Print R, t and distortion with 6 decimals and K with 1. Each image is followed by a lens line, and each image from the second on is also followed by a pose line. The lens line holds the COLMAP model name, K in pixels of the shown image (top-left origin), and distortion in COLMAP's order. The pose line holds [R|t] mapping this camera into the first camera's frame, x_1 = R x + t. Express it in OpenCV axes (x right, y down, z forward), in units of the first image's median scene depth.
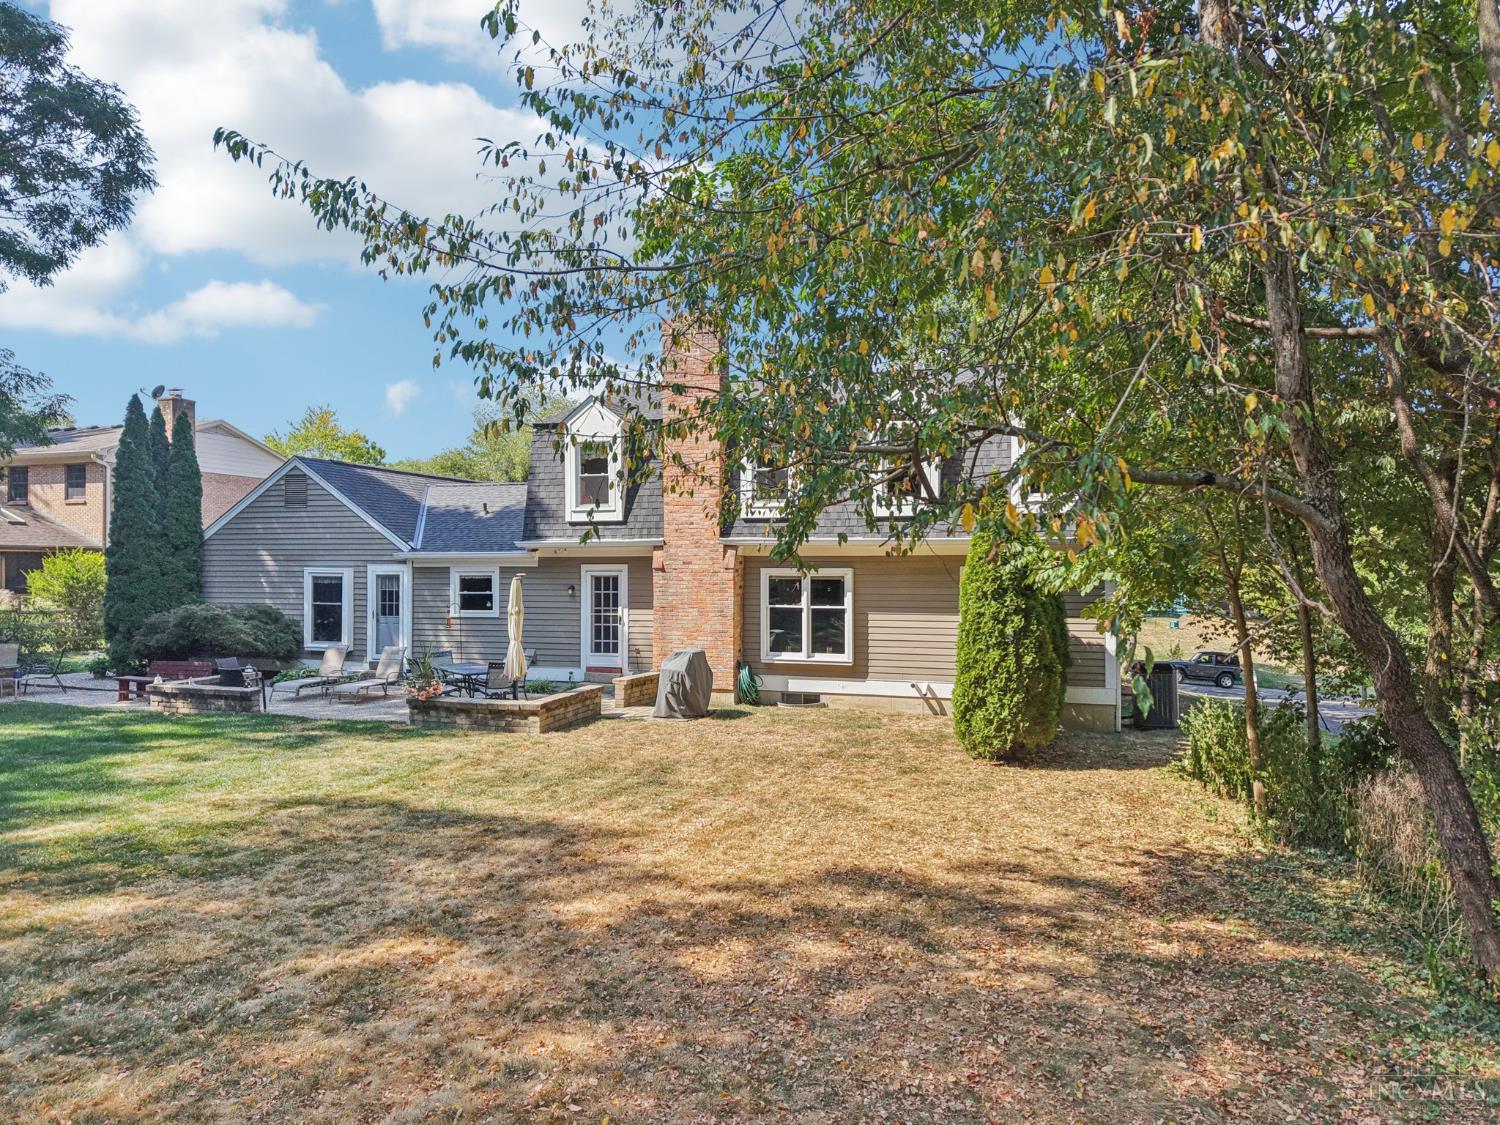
lens RADIAL K [[1006.7, 0, 752.6], [0, 1006.7, 540.9], [0, 0, 1]] dist [0.115259, -0.209884]
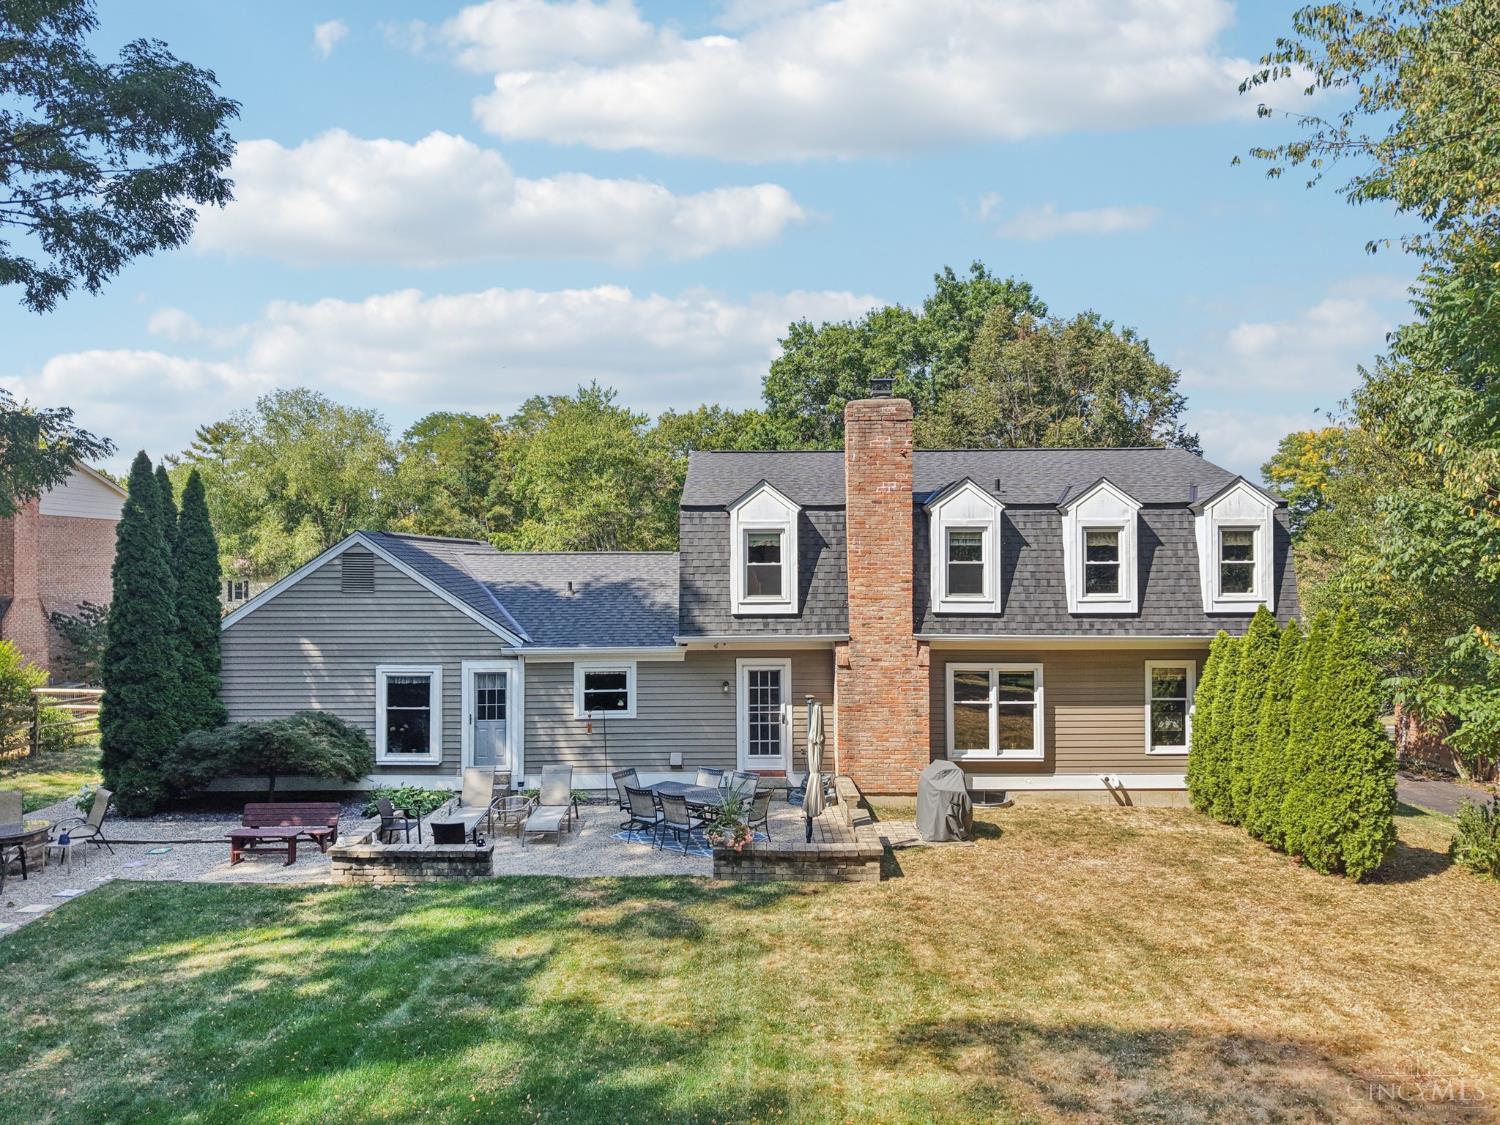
lens RADIAL K [[1006.7, 0, 752.6], [0, 1006.7, 540.9], [0, 0, 1]] dist [0.115259, -0.209884]
pose [[0.950904, 0.003534, 0.309467, -0.443993], [-0.003804, 0.999993, 0.000268, -0.084852], [-0.309464, -0.001432, 0.950910, 0.122333]]
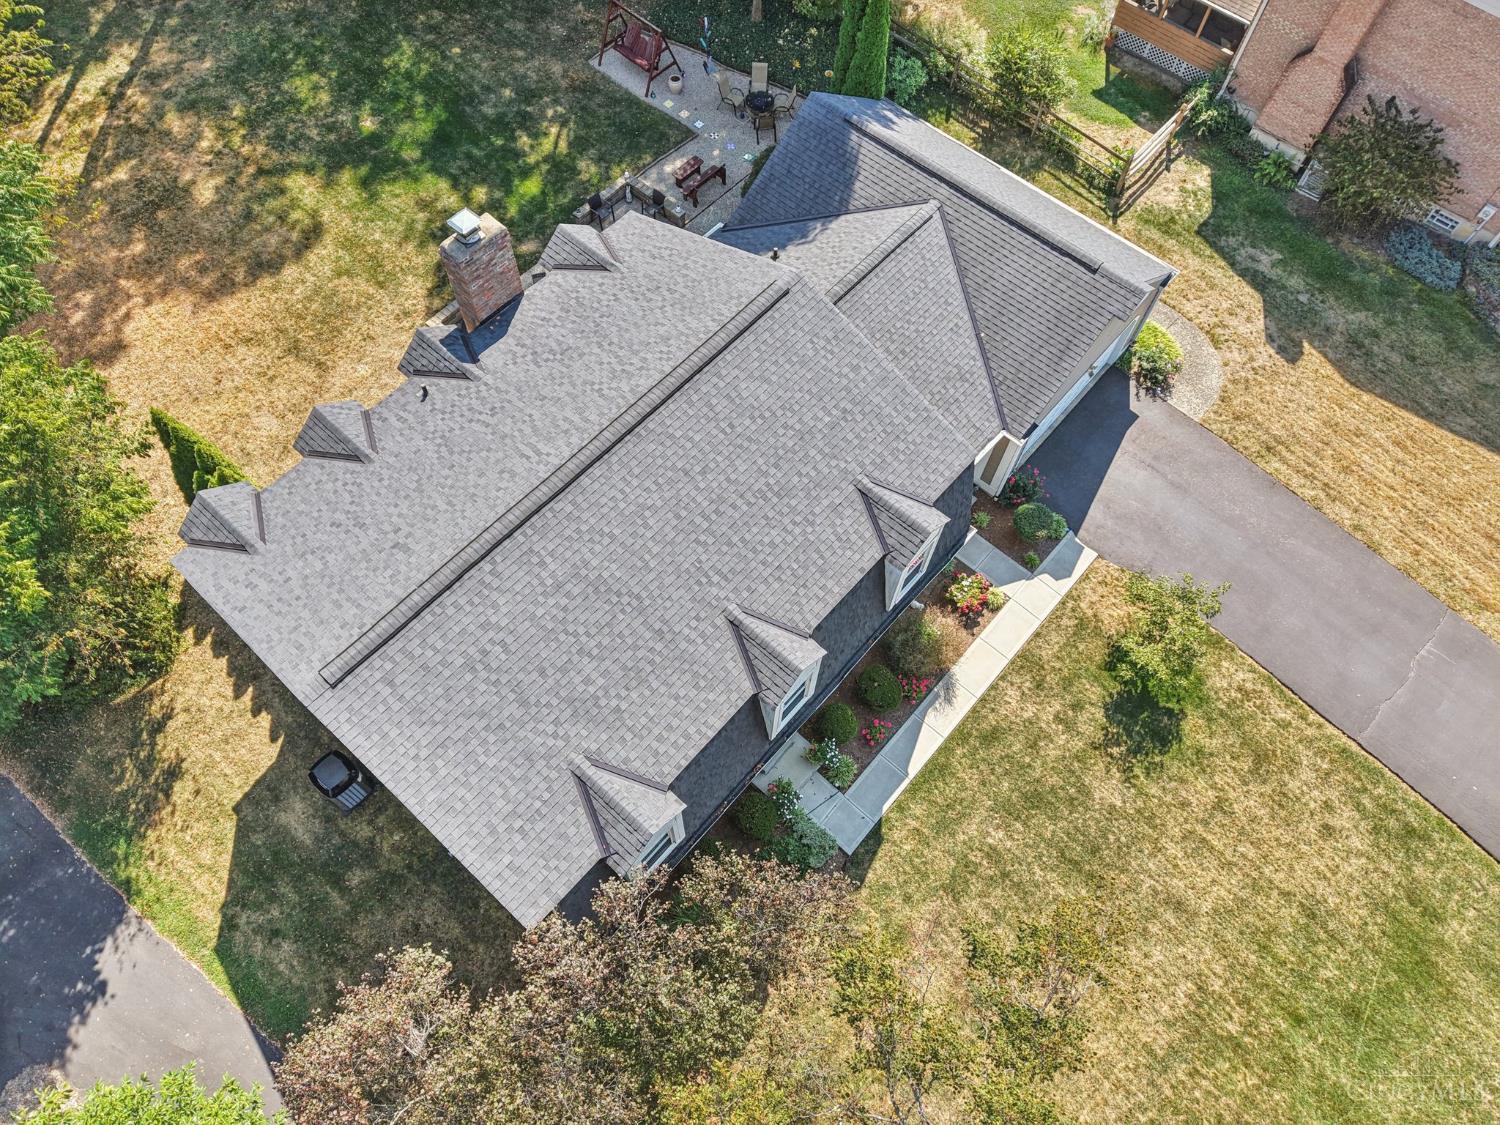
lens RADIAL K [[1001.2, 0, 746.4], [0, 1001.2, 557.1], [0, 0, 1]] dist [0.042139, -0.045228]
pose [[-0.408338, 0.805149, -0.430112, 0.469121], [0.001313, 0.471702, 0.881757, -0.870147], [0.912830, 0.359490, -0.193671, 1.458589]]
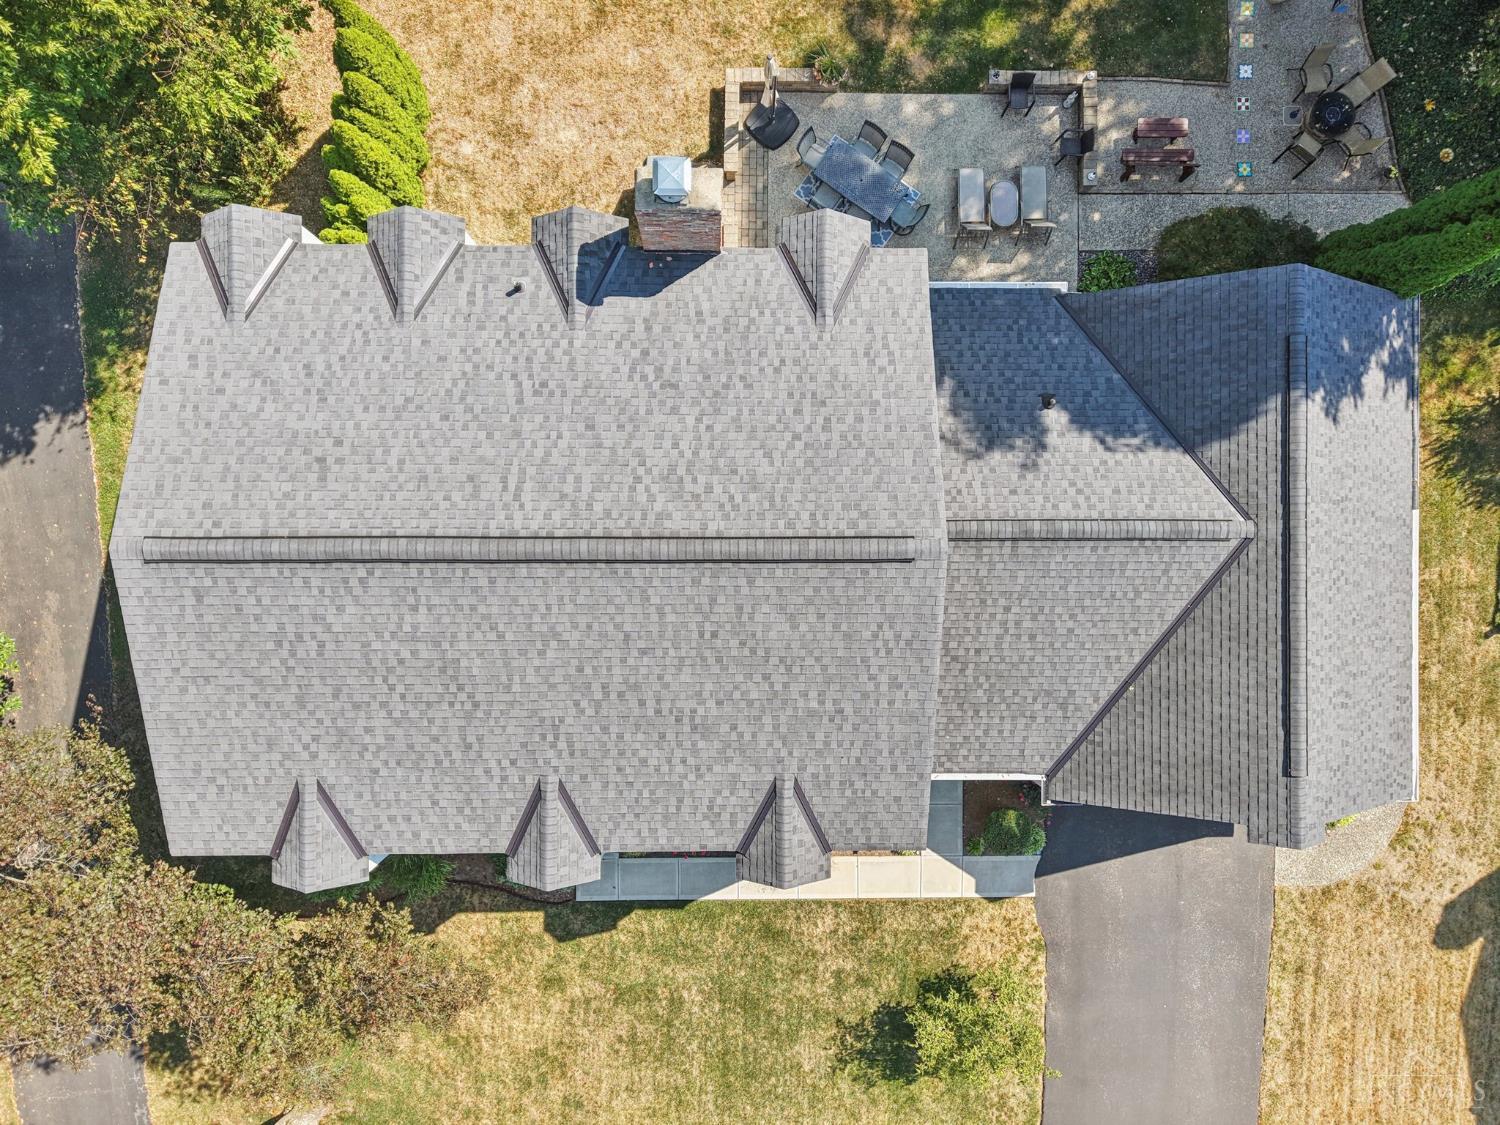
lens RADIAL K [[1012.2, 0, 748.9], [0, 1012.2, 557.2], [0, 0, 1]] dist [0.015322, -0.005882]
pose [[-0.953037, 0.301776, -0.025509, -0.007203], [-0.019853, 0.021794, 0.999565, -0.861692], [0.302201, 0.953130, -0.014780, 1.206607]]
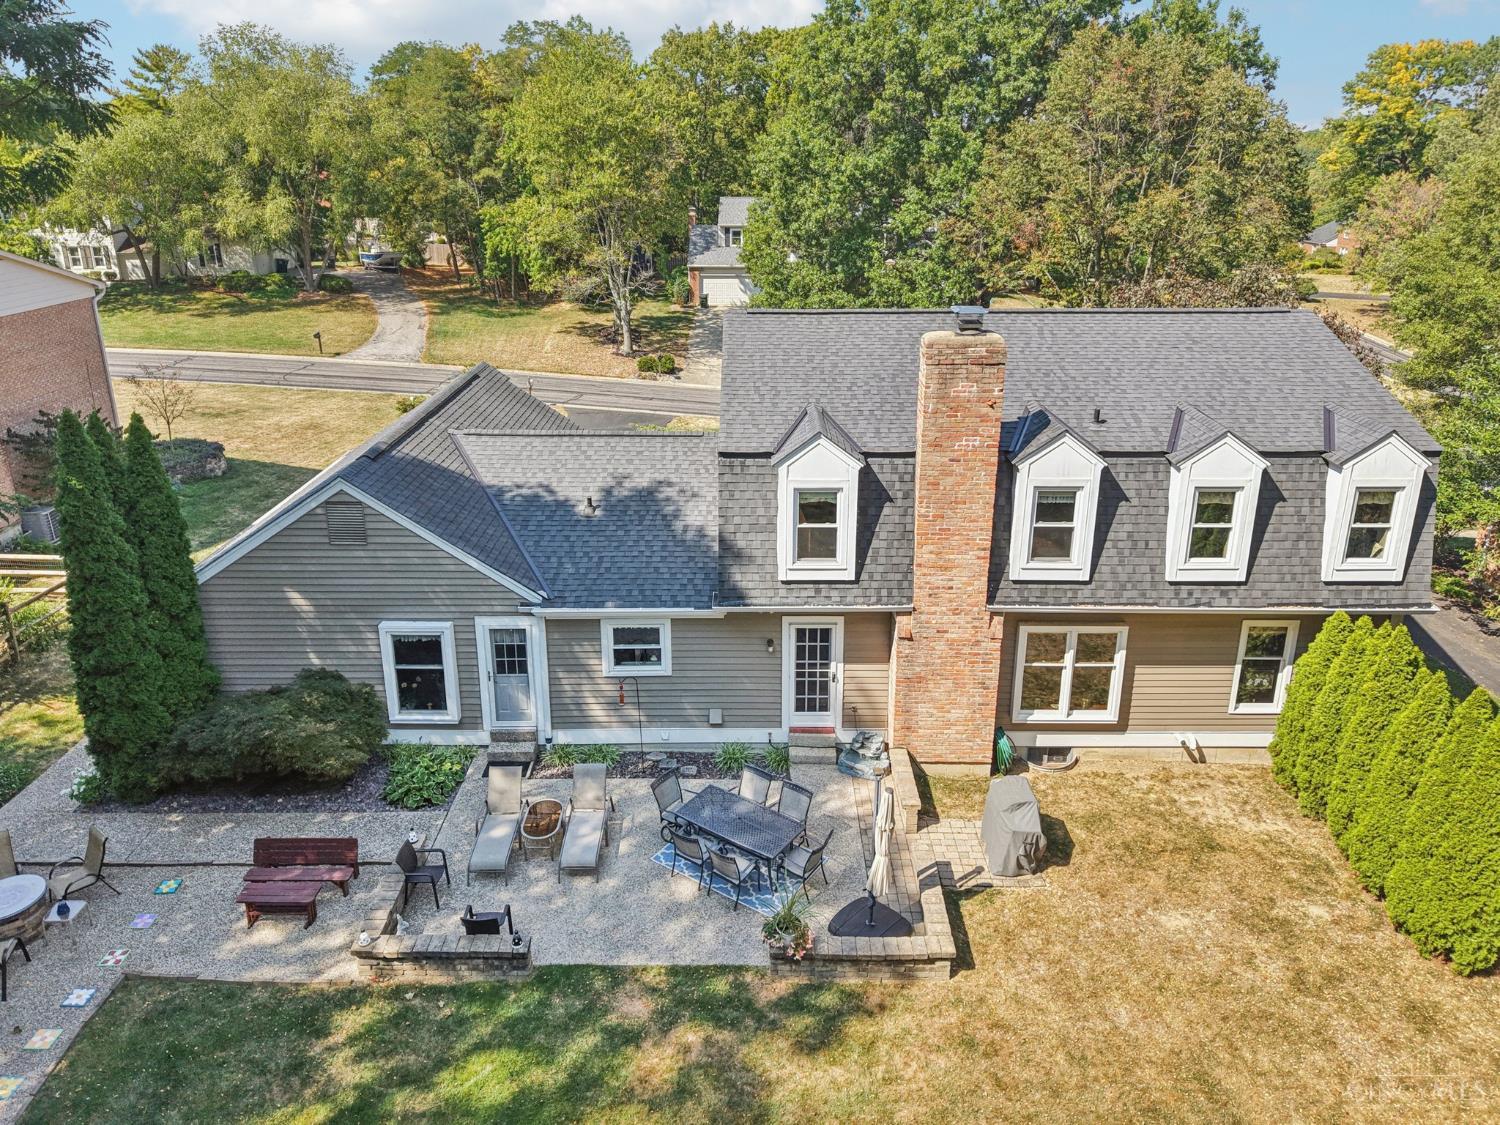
lens RADIAL K [[1041.2, 0, 758.5], [0, 1041.2, 464.3], [0, 0, 1]] dist [0.063300, -0.072711]
pose [[0.951686, -0.086616, 0.294602, -0.428975], [-0.011704, 0.948466, 0.316664, -0.361922], [-0.306848, -0.304813, 0.901628, 0.286390]]
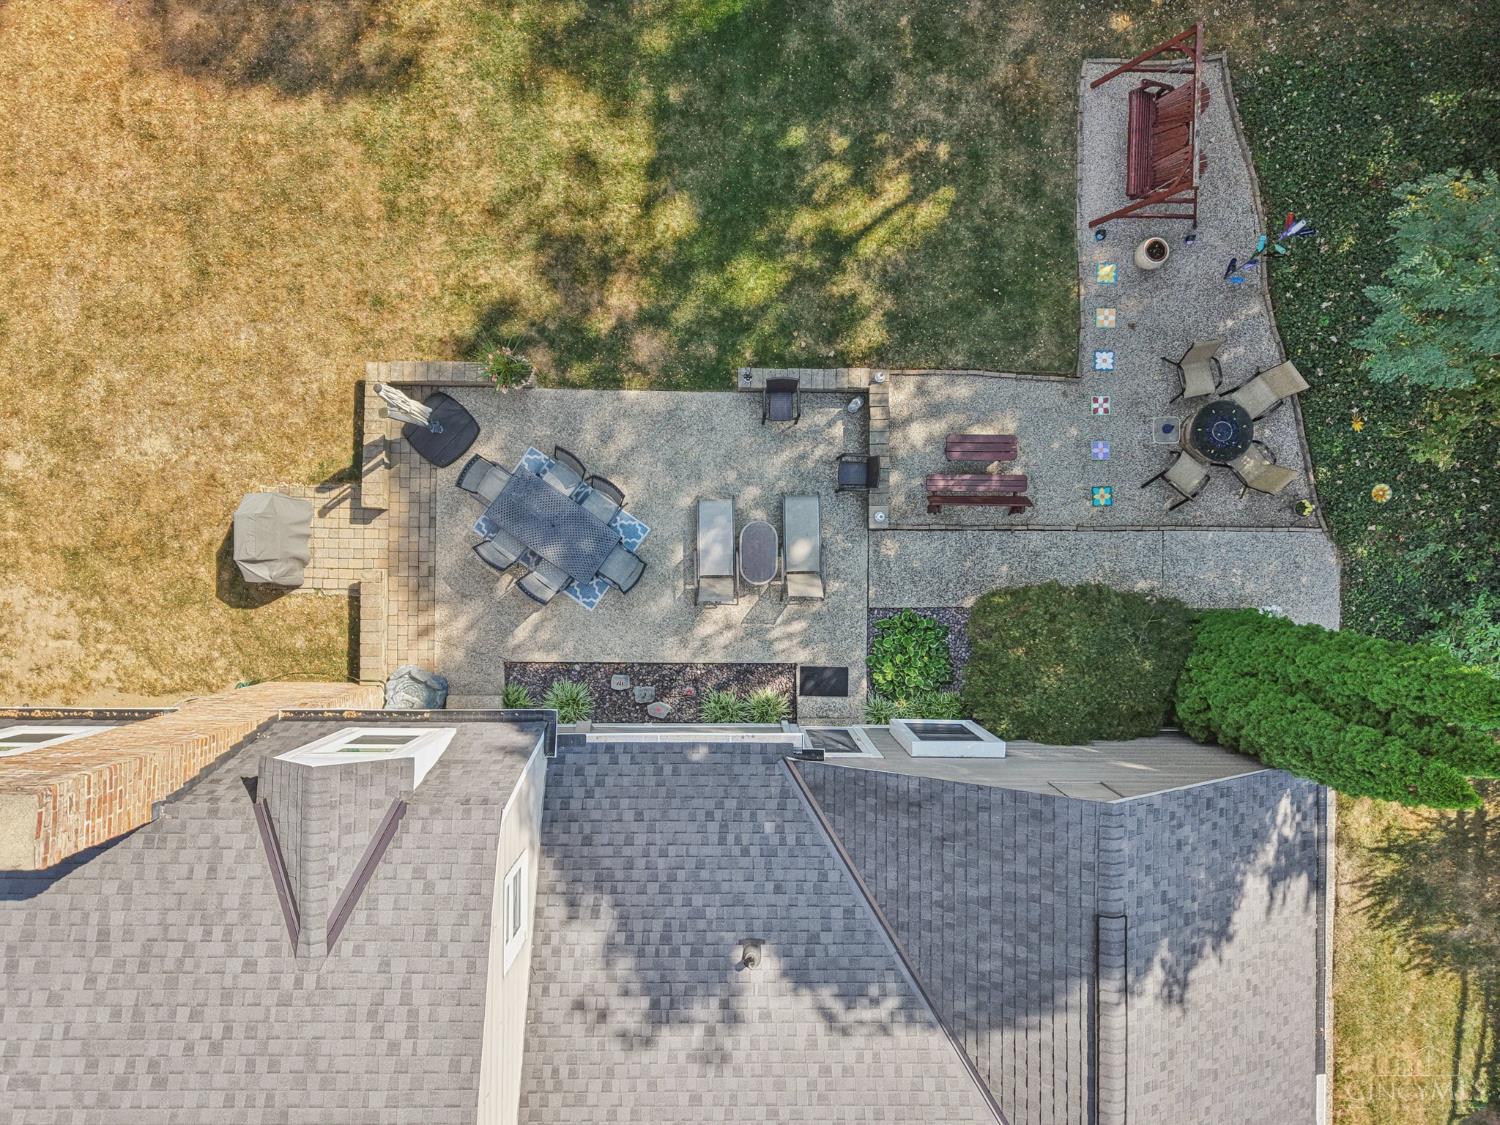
lens RADIAL K [[1012.2, 0, 748.9], [0, 1012.2, 557.2], [0, 0, 1]] dist [0.015322, -0.005882]
pose [[-0.955580, 0.293971, -0.021144, -0.353268], [-0.015071, 0.022907, 0.999624, -0.585481], [0.294345, 0.955540, -0.017459, 0.950295]]
